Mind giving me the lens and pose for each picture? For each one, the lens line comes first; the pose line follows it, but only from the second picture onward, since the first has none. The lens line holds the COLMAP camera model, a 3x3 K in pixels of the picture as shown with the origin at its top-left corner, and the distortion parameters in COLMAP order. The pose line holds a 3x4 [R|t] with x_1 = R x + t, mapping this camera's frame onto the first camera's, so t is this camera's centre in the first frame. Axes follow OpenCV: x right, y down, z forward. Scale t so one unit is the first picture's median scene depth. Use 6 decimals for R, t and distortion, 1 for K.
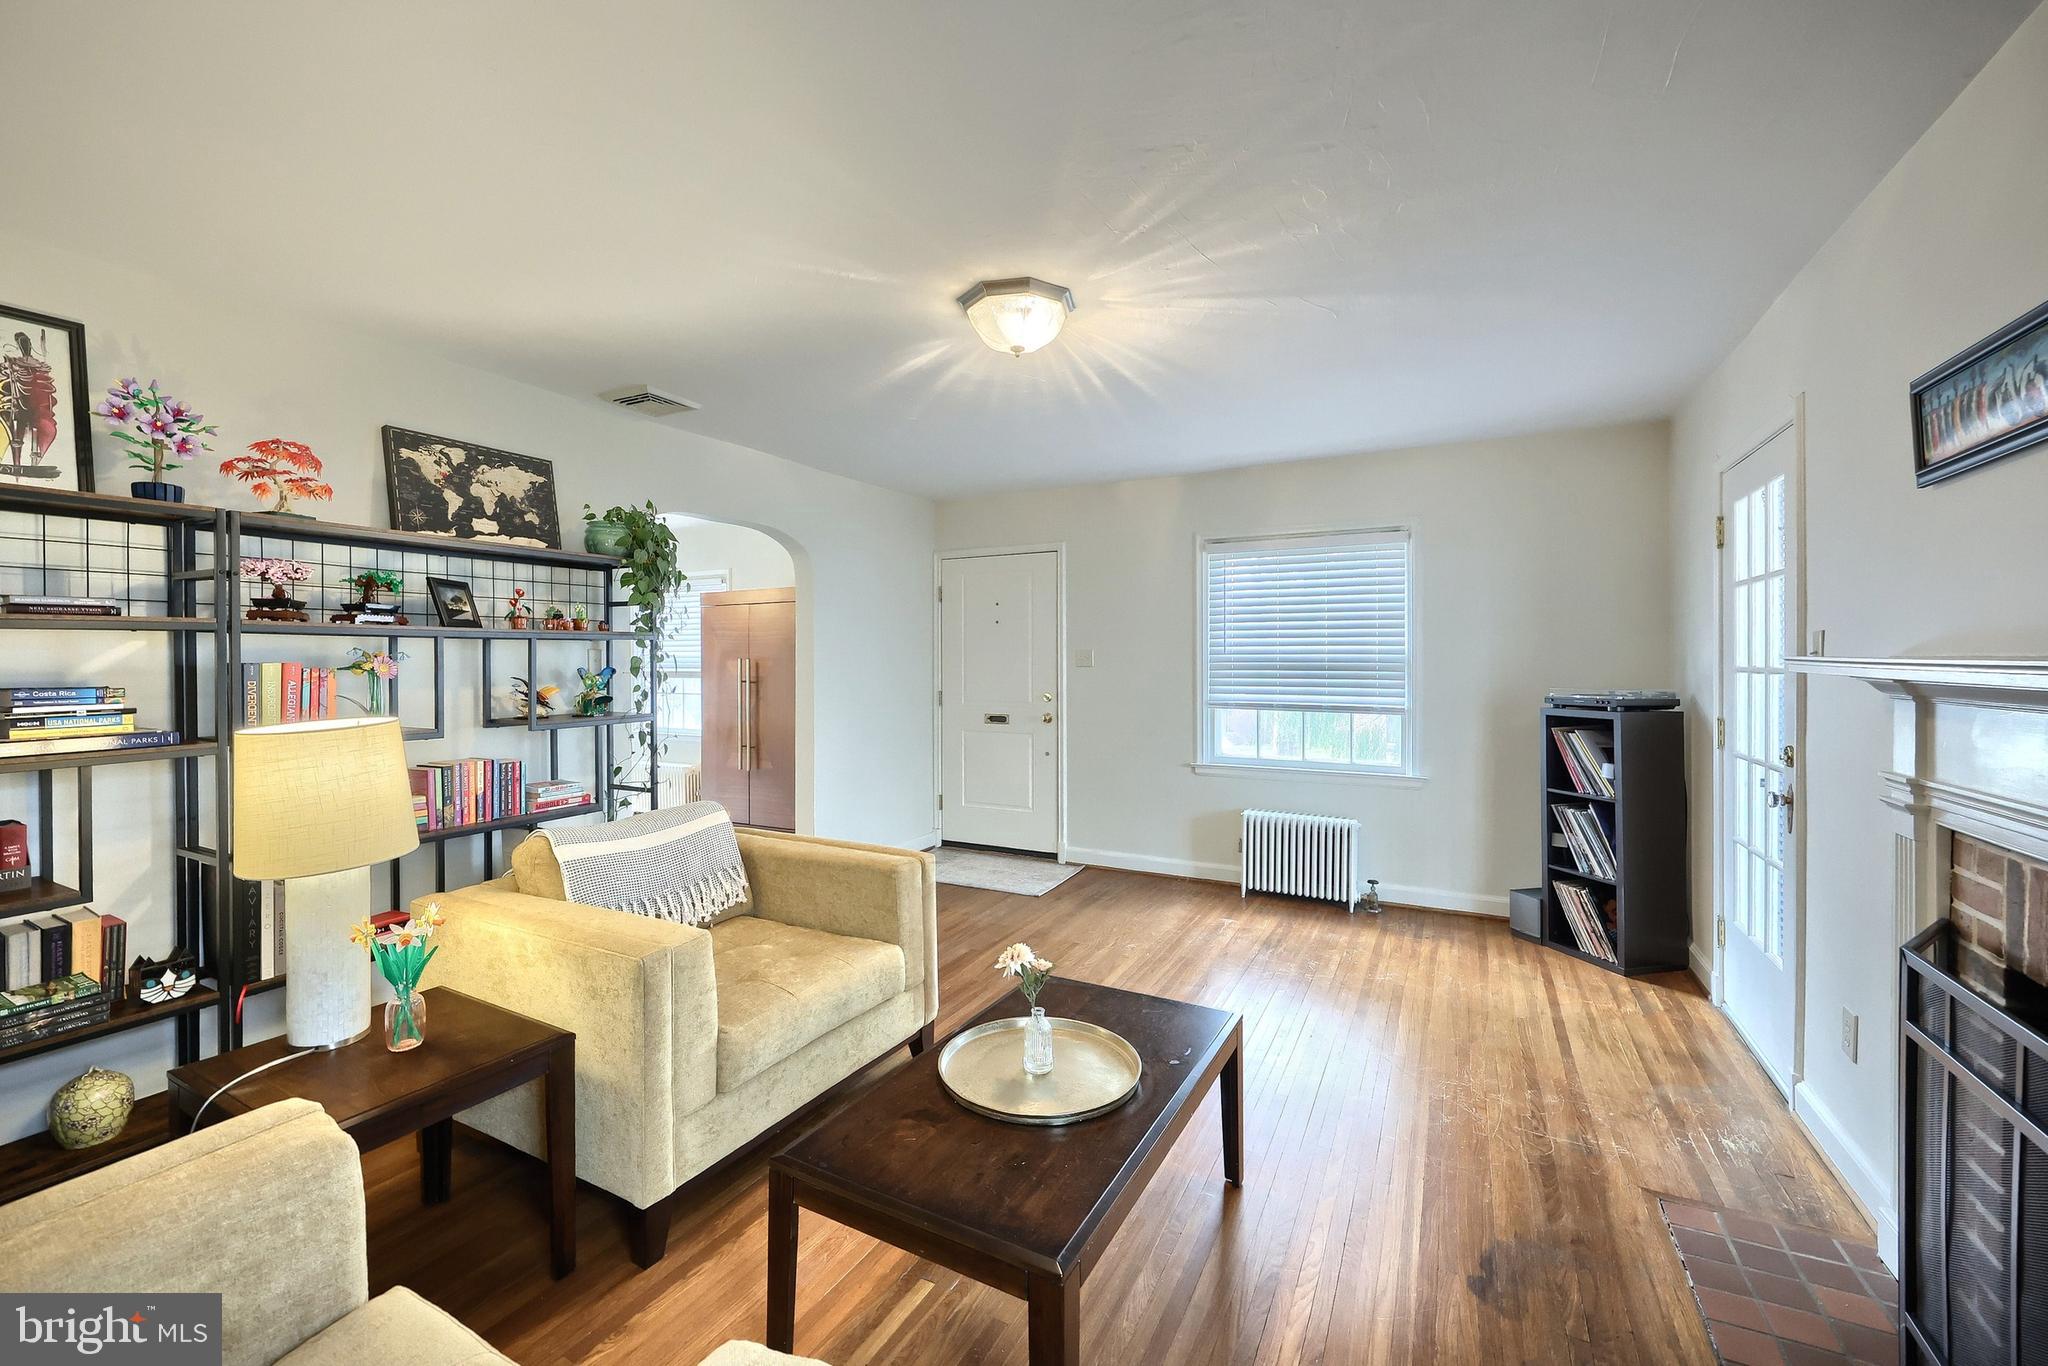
lens RADIAL K [[835.0, 0, 1022.0], [0, 835.0, 670.7], [0, 0, 1]] dist [0.003618, 0.000202]
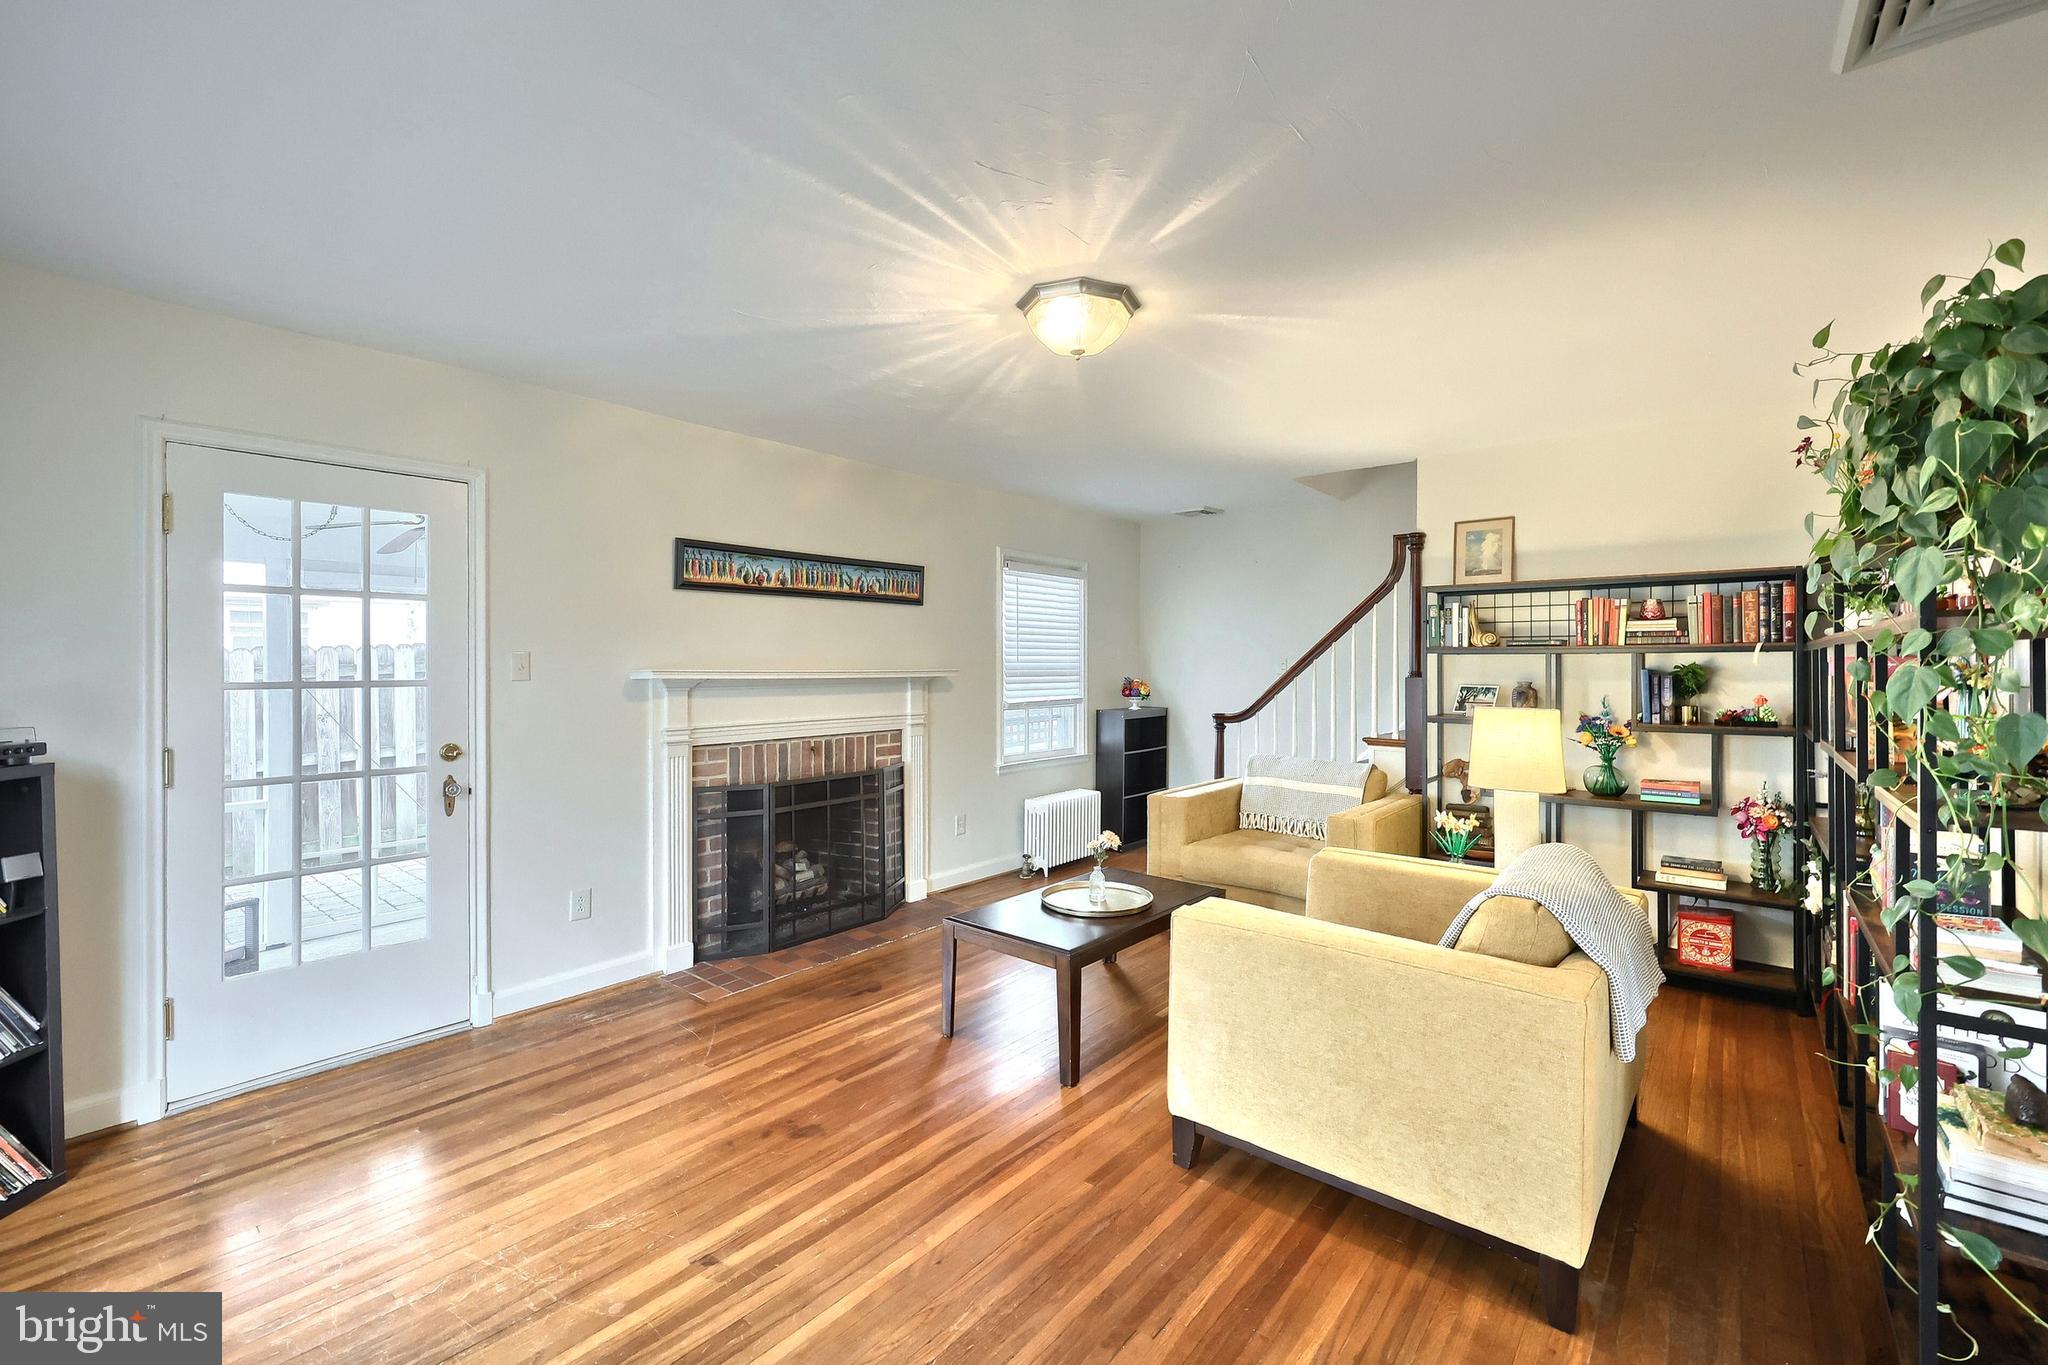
lens RADIAL K [[835.0, 0, 1024.1], [0, 835.0, 670.4], [0, 0, 1]] dist [0.003618, 0.000202]
pose [[-0.976690, 0.005552, 0.214584, -0.129170], [0.009168, 0.999832, 0.015861, -0.022535], [-0.214459, 0.017458, -0.976577, 1.668944]]
